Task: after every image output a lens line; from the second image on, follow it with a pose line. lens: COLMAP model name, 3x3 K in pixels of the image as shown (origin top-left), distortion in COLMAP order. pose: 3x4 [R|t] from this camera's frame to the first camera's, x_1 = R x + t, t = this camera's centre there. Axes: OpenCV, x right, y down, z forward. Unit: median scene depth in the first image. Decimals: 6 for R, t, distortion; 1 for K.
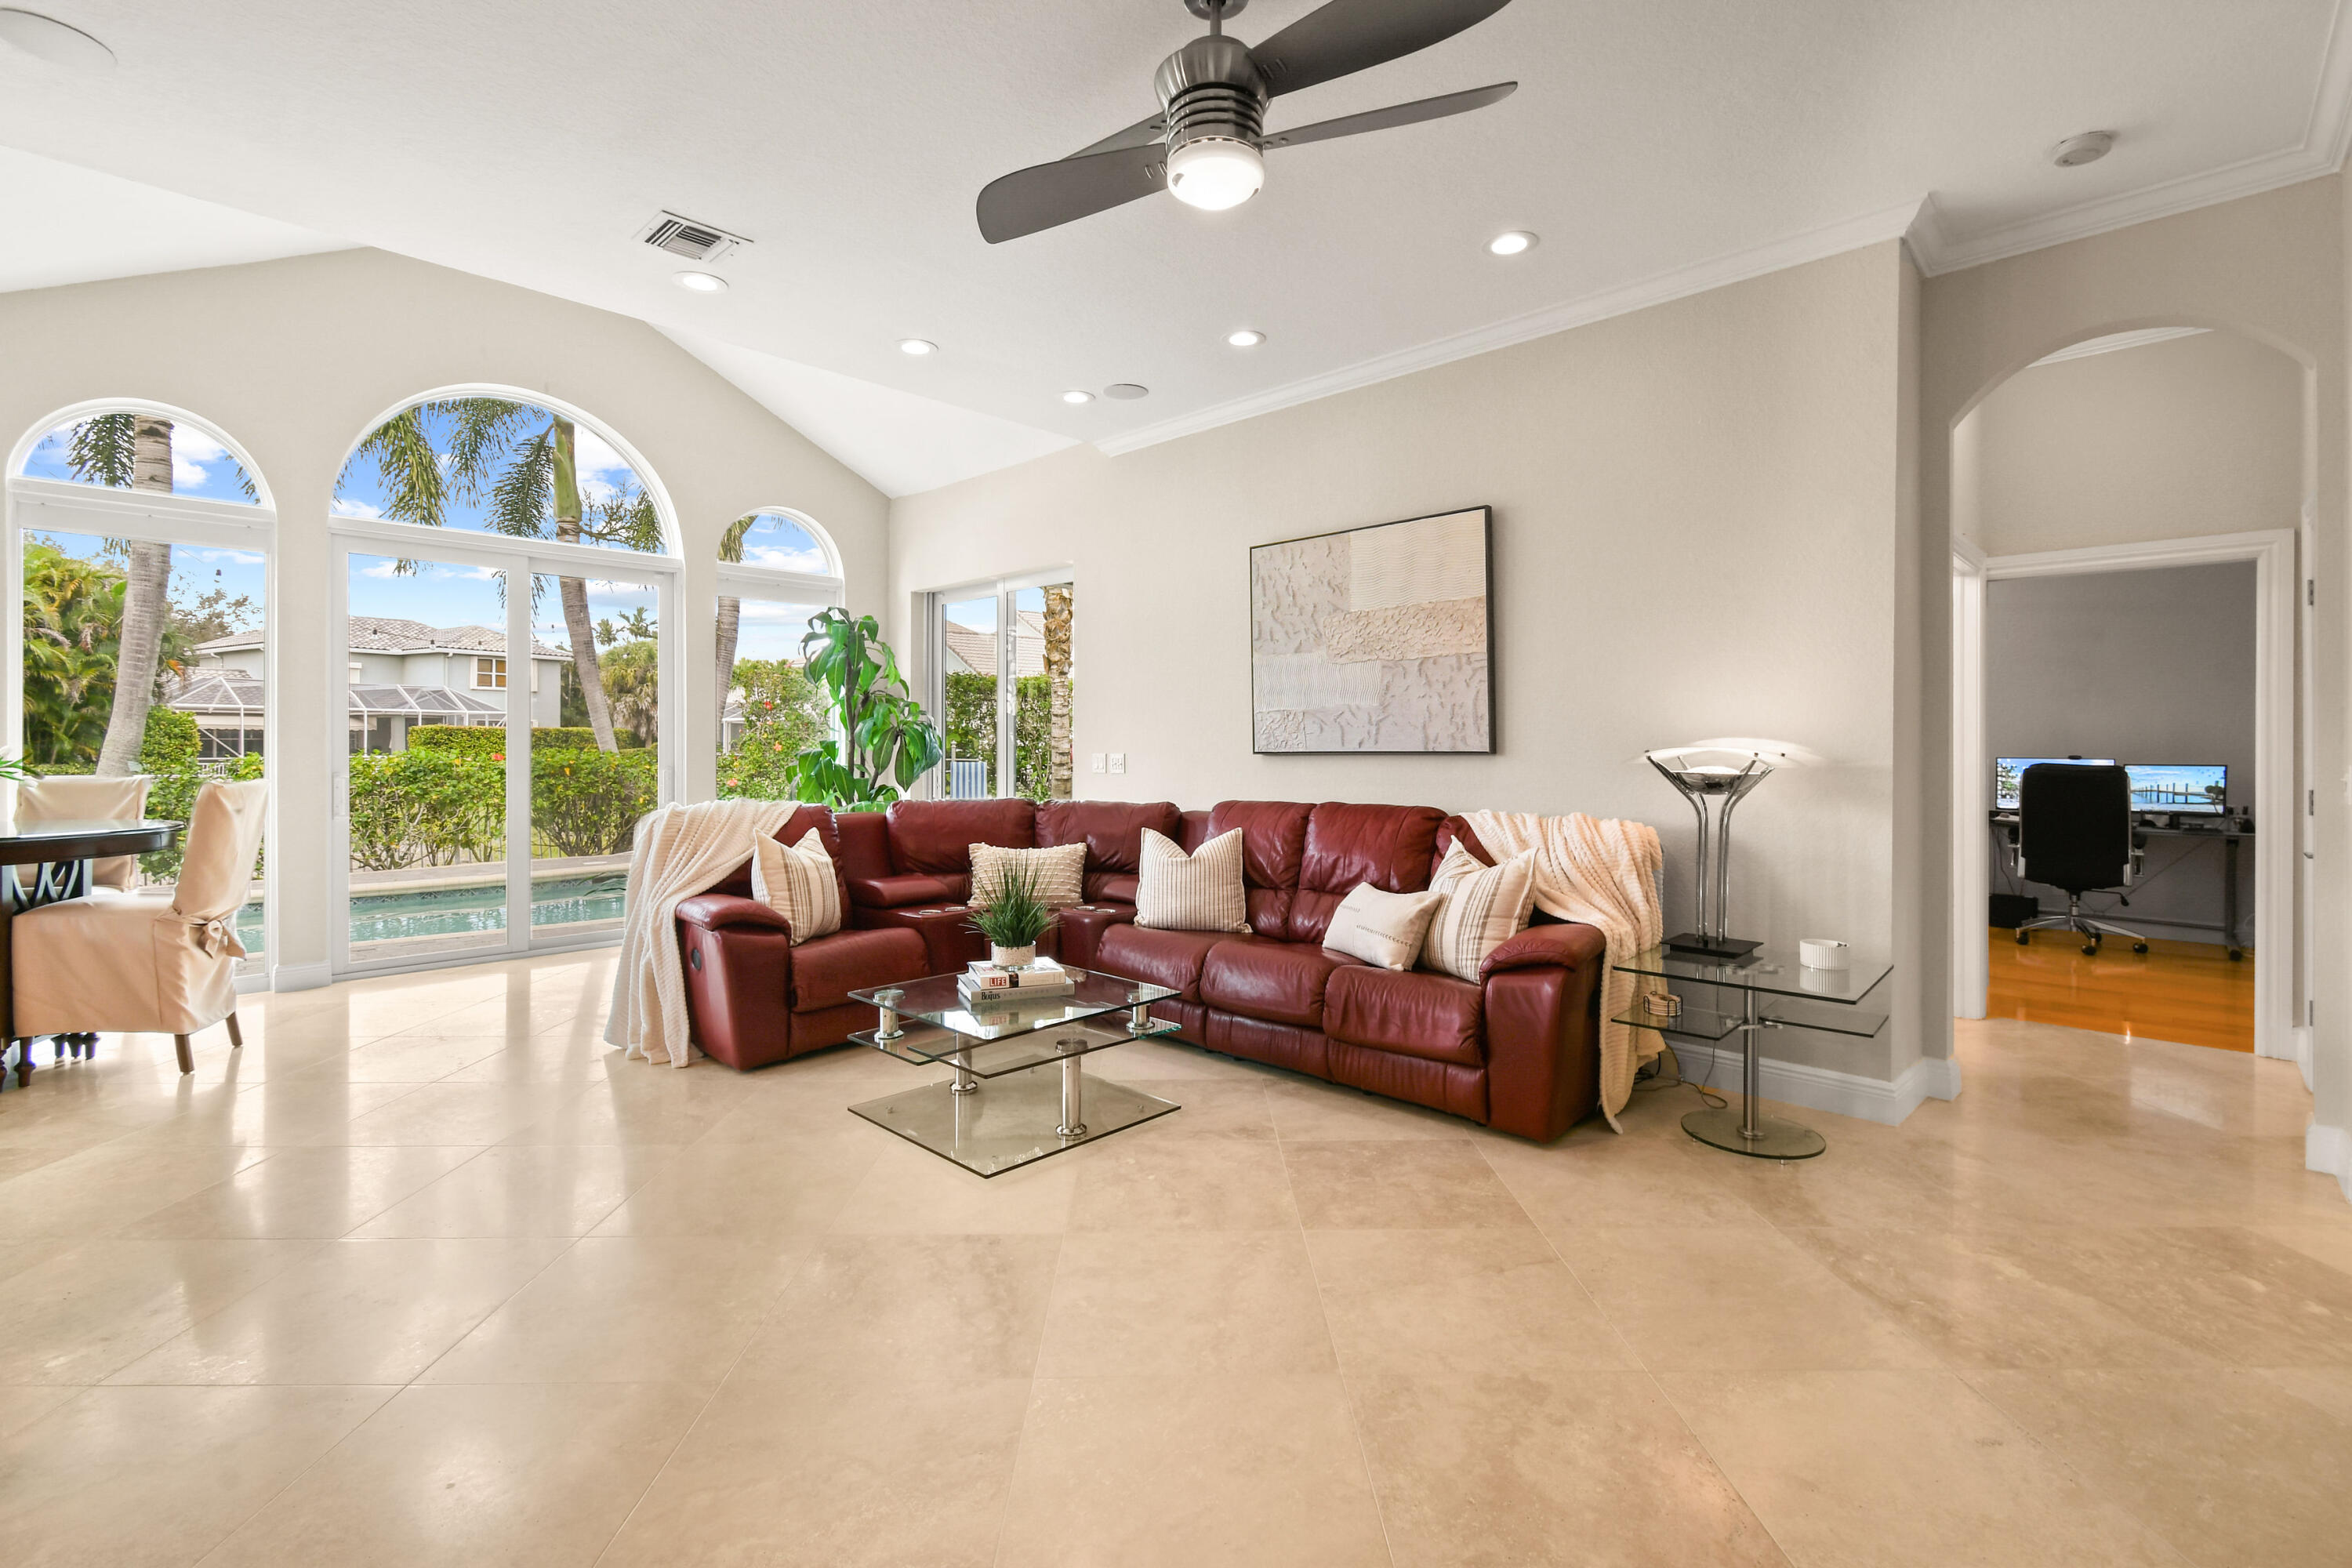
lens RADIAL K [[1048.5, 0, 1175.3], [0, 1048.5, 738.8], [0, 0, 1]] dist [0.000302, -0.000102]
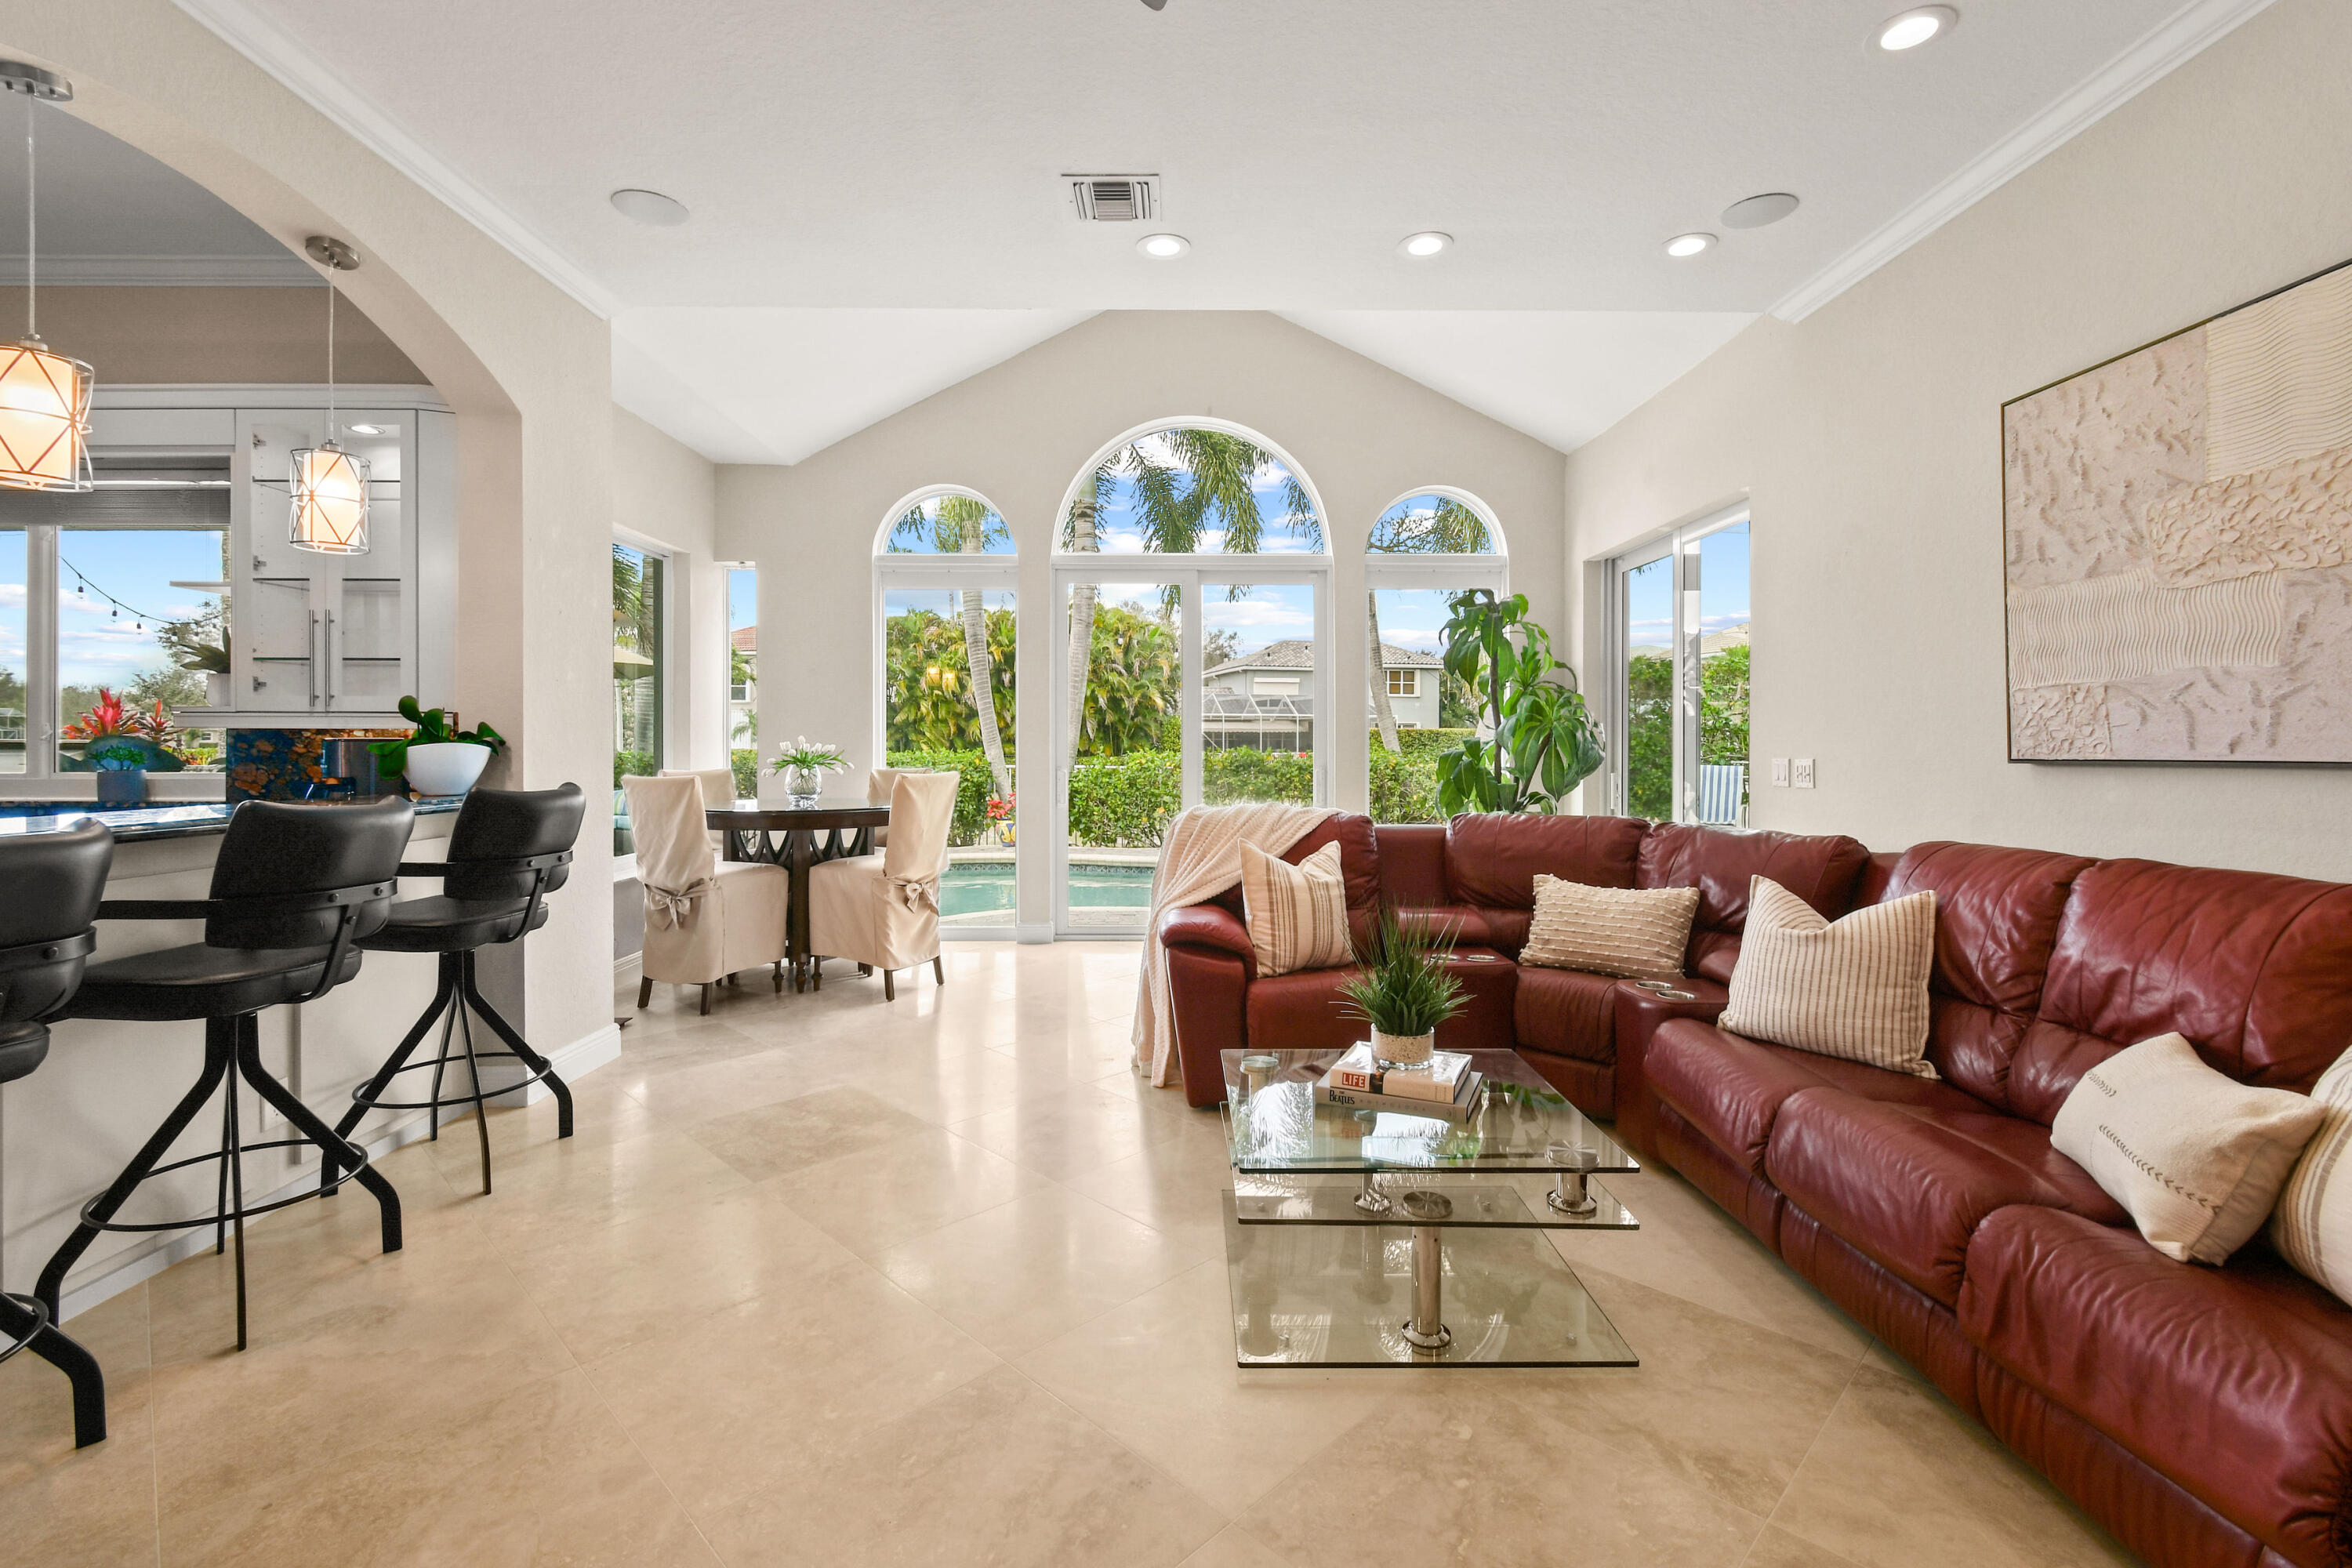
lens RADIAL K [[1048.5, 0, 1175.3], [0, 1048.5, 738.8], [0, 0, 1]] dist [0.000302, -0.000102]
pose [[0.705037, -0.001503, -0.709168, 0.175412], [0.001669, 0.999999, -0.000460, 0.001186], [0.709168, -0.000859, 0.705039, 0.296008]]
